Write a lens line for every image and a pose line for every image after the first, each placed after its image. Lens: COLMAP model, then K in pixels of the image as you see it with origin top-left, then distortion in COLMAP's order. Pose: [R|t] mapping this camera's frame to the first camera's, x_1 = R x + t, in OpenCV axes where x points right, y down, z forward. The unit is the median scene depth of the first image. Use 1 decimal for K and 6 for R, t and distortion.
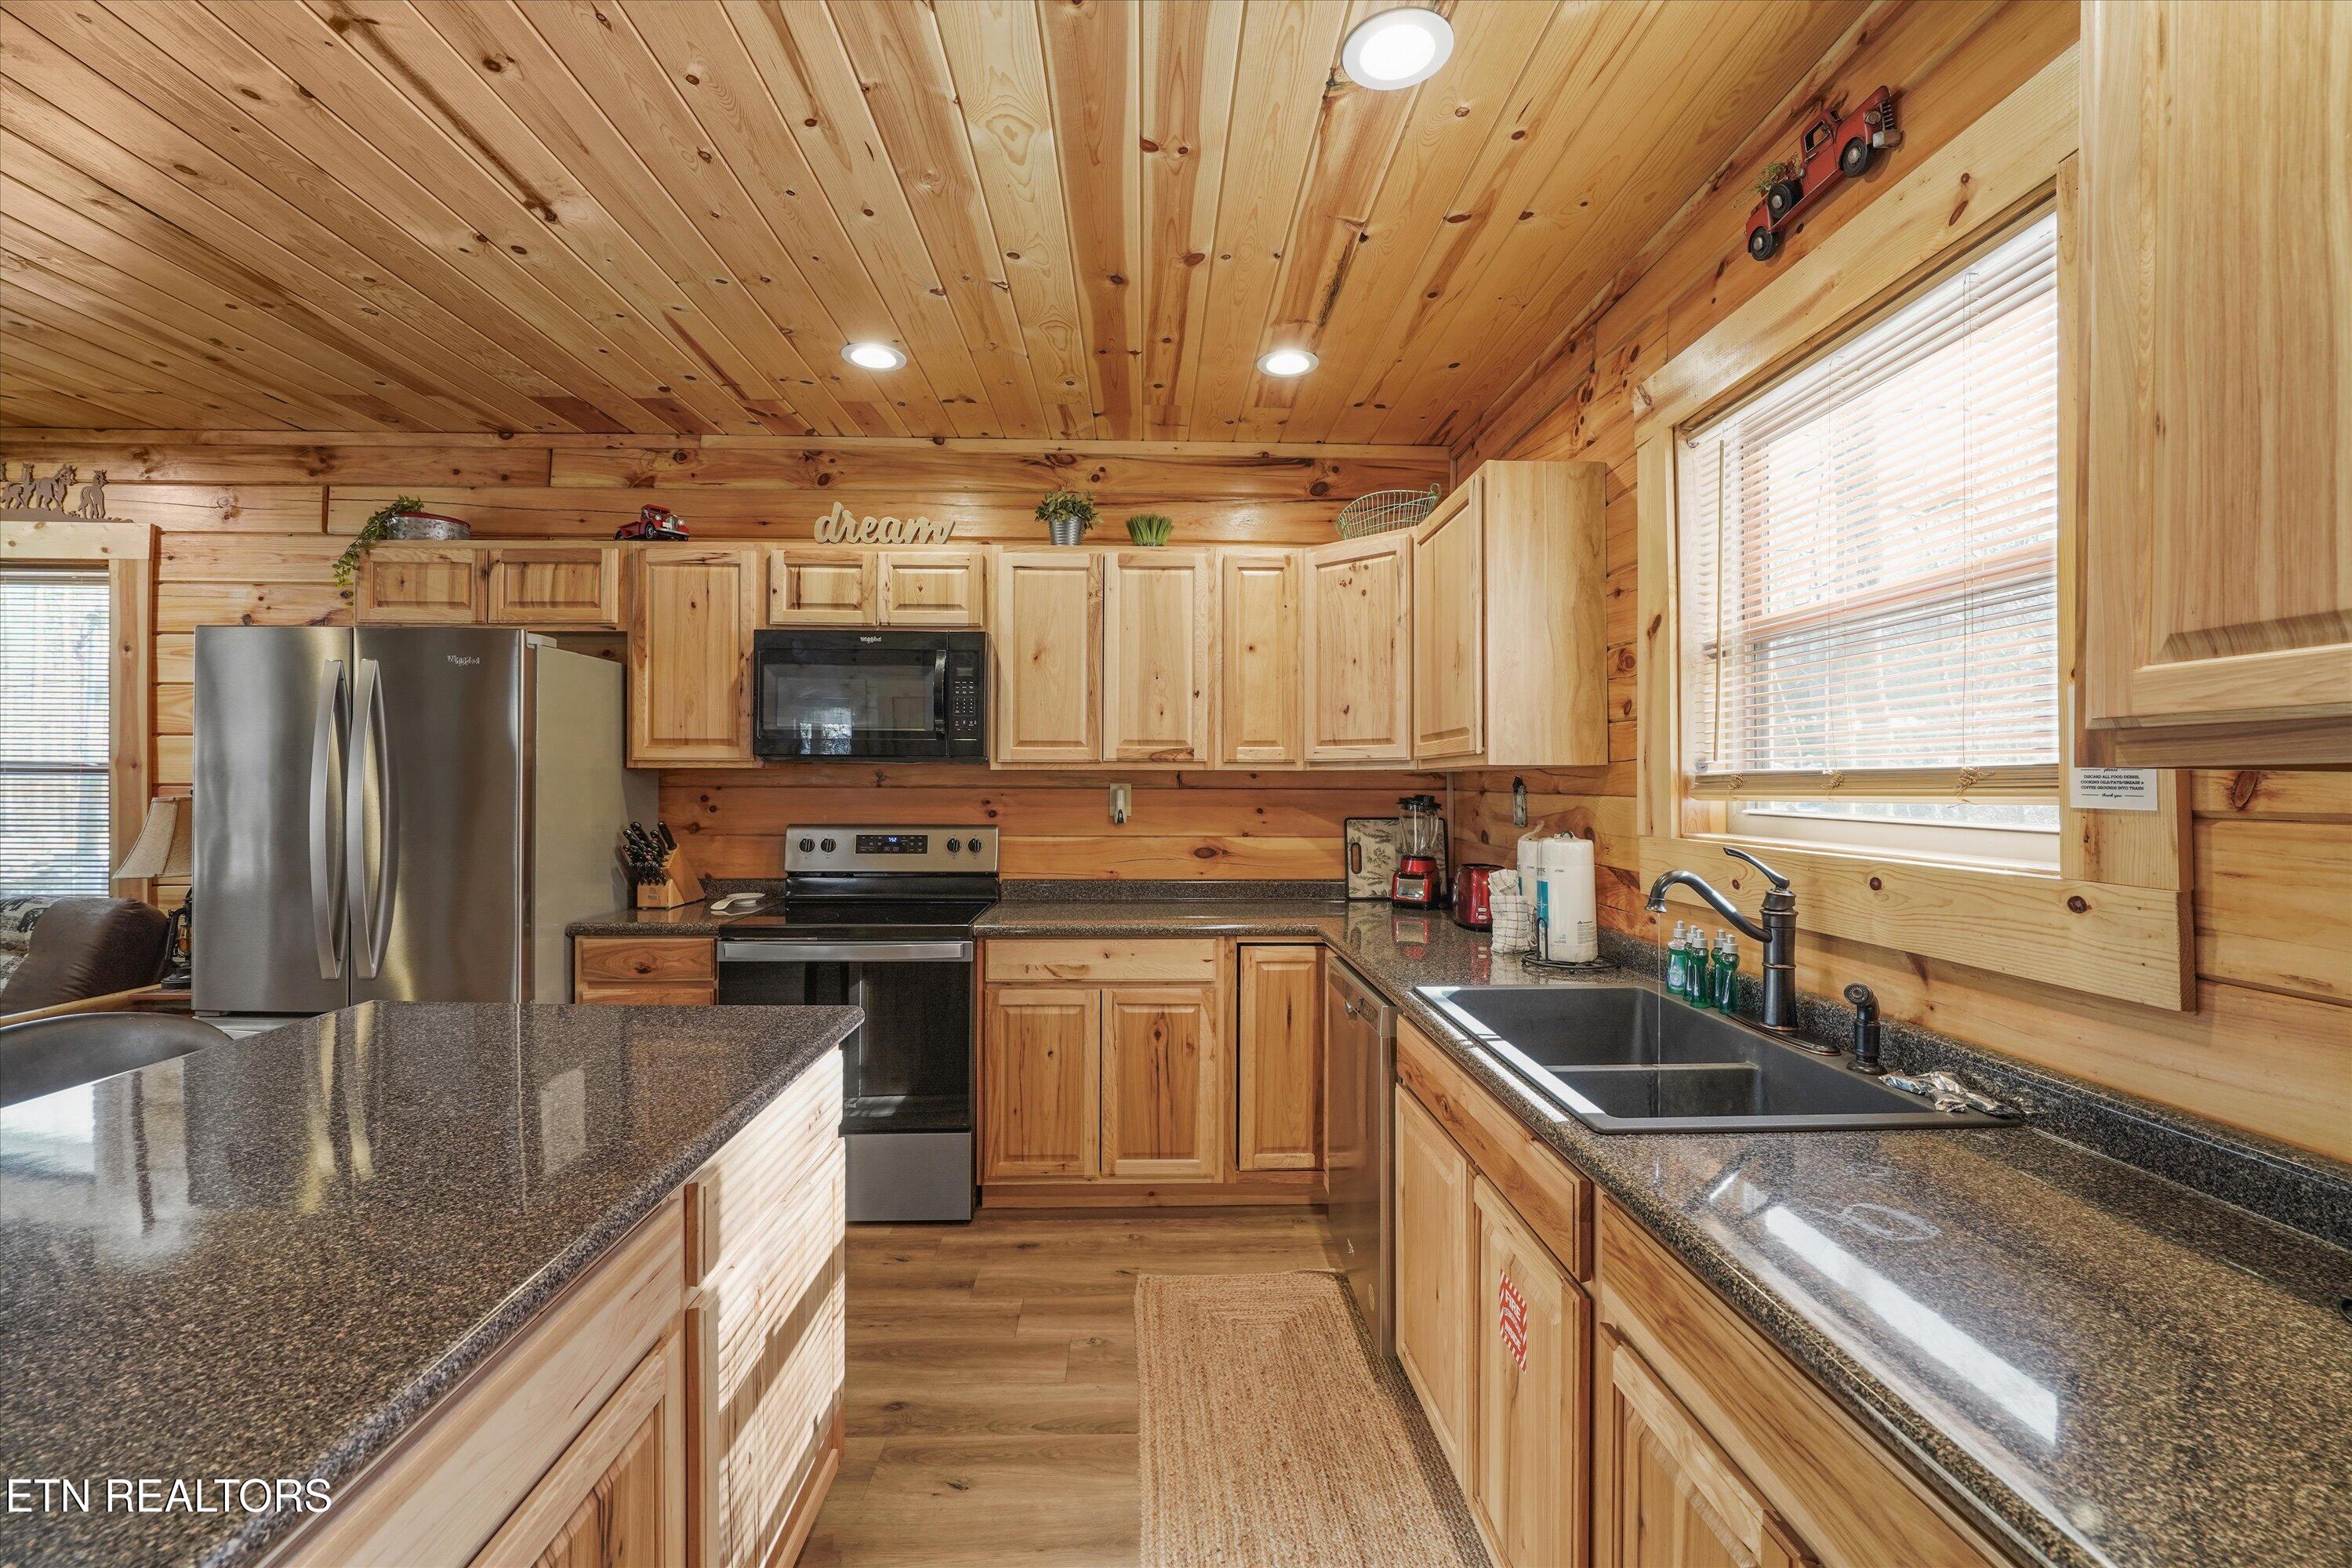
lens RADIAL K [[968.9, 0, 1174.3], [0, 968.9, 776.1], [0, 0, 1]] dist [-0.011807, 0.001332]
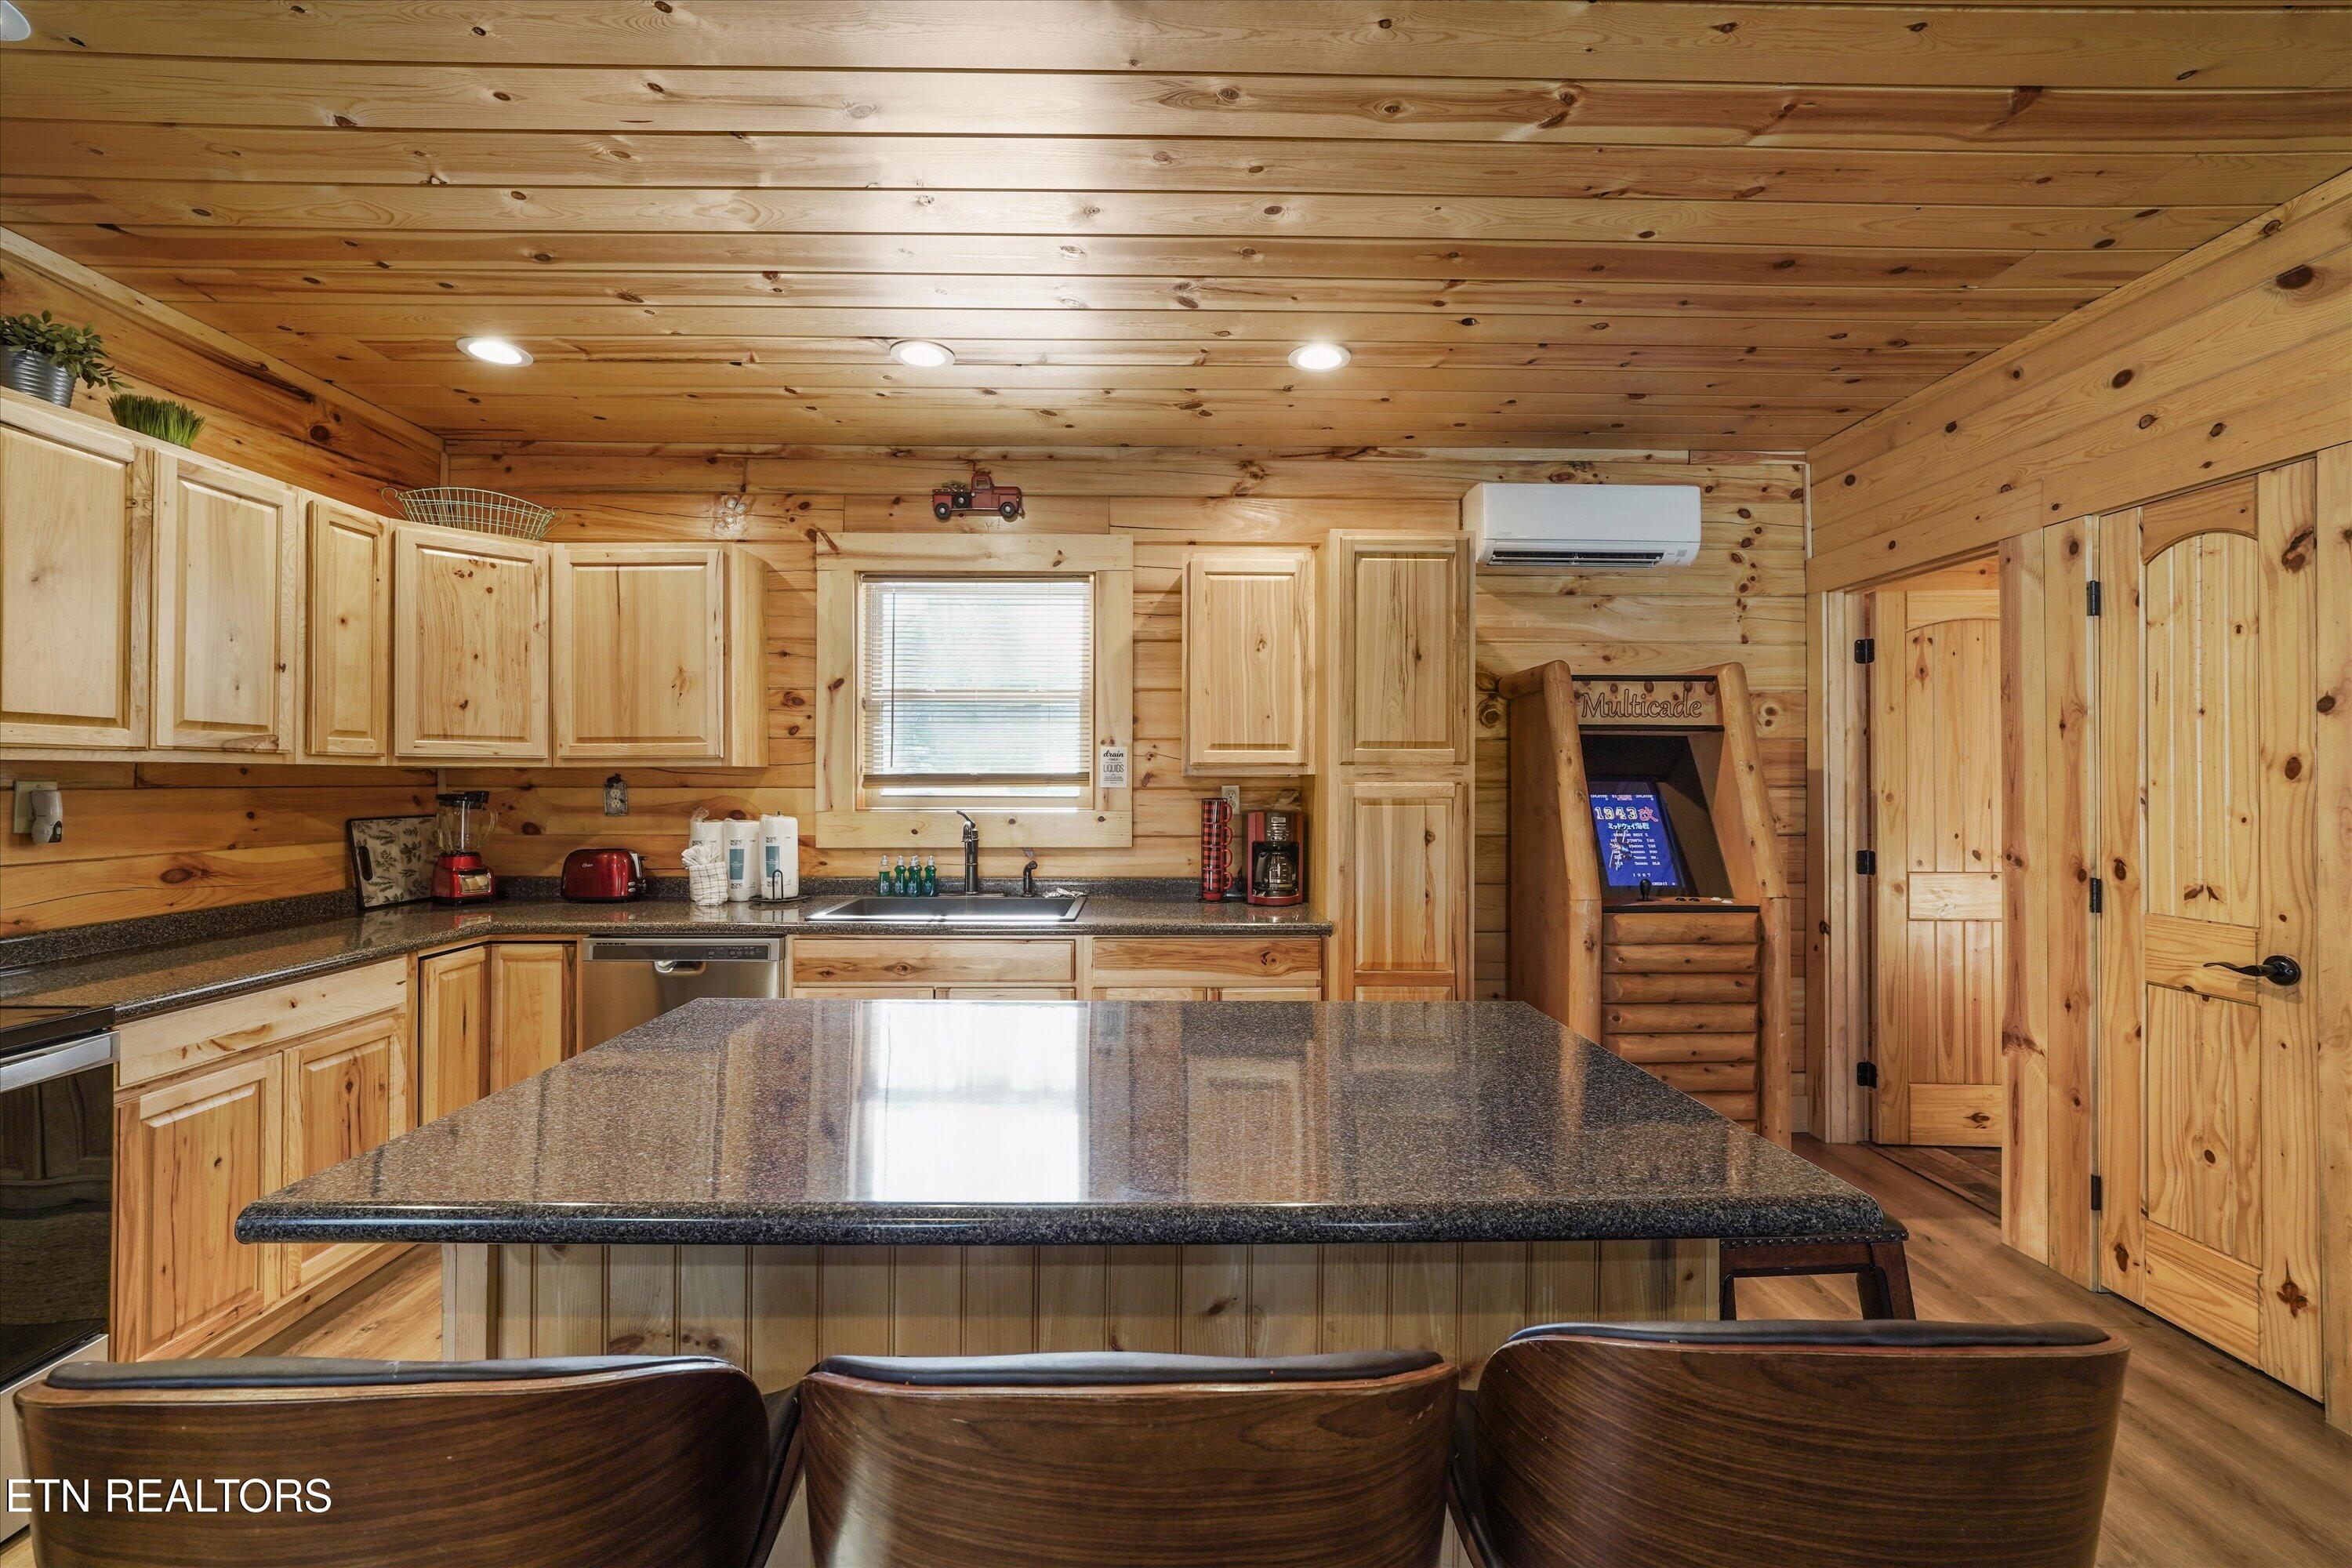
lens RADIAL K [[928.4, 0, 1176.0], [0, 928.4, 775.2], [0, 0, 1]] dist [-0.014506, 0.002557]
pose [[0.008498, 0.000814, 0.999964, -0.728827], [-0.006709, 0.999977, -0.000757, -0.001364], [-0.999941, -0.006702, 0.008504, 0.269304]]
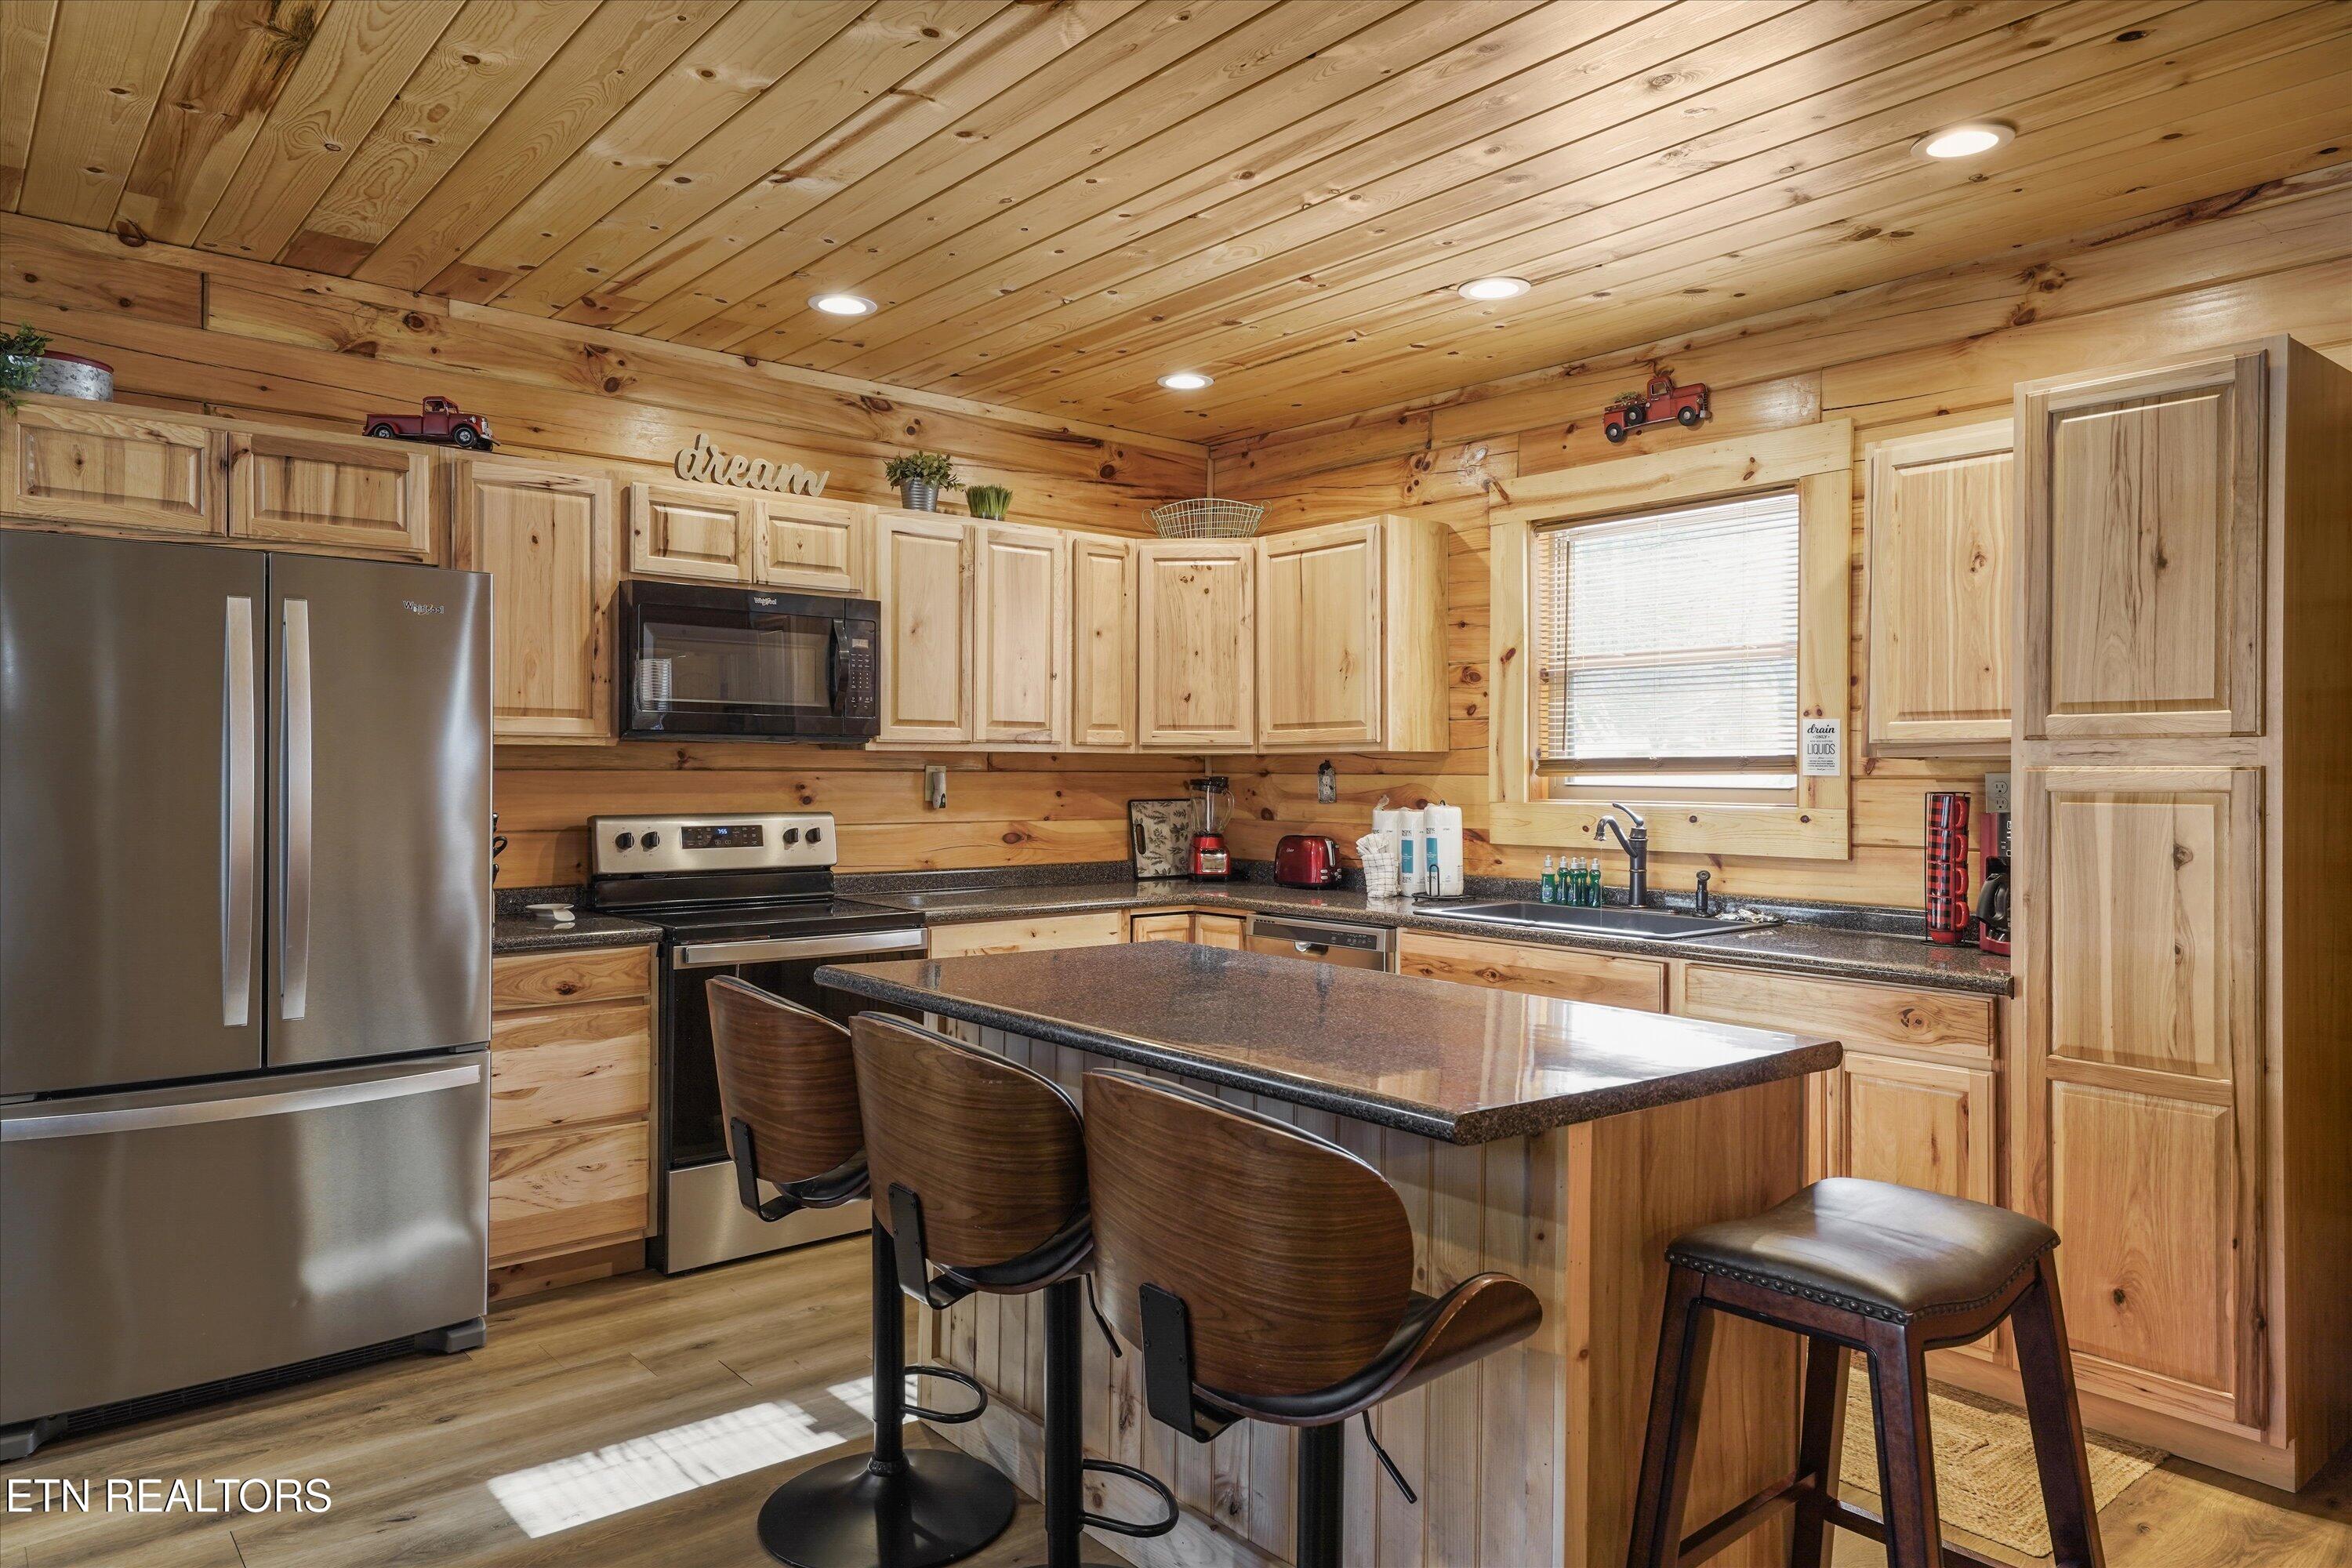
lens RADIAL K [[1504.1, 0, 1170.6], [0, 1504.1, 778.6], [0, 0, 1]] dist [0.018878, 0.006206]
pose [[0.786101, -0.003683, 0.618087, -0.856320], [-0.004271, 0.999926, 0.011391, 0.002902], [-0.618083, -0.011594, 0.786027, -0.300784]]
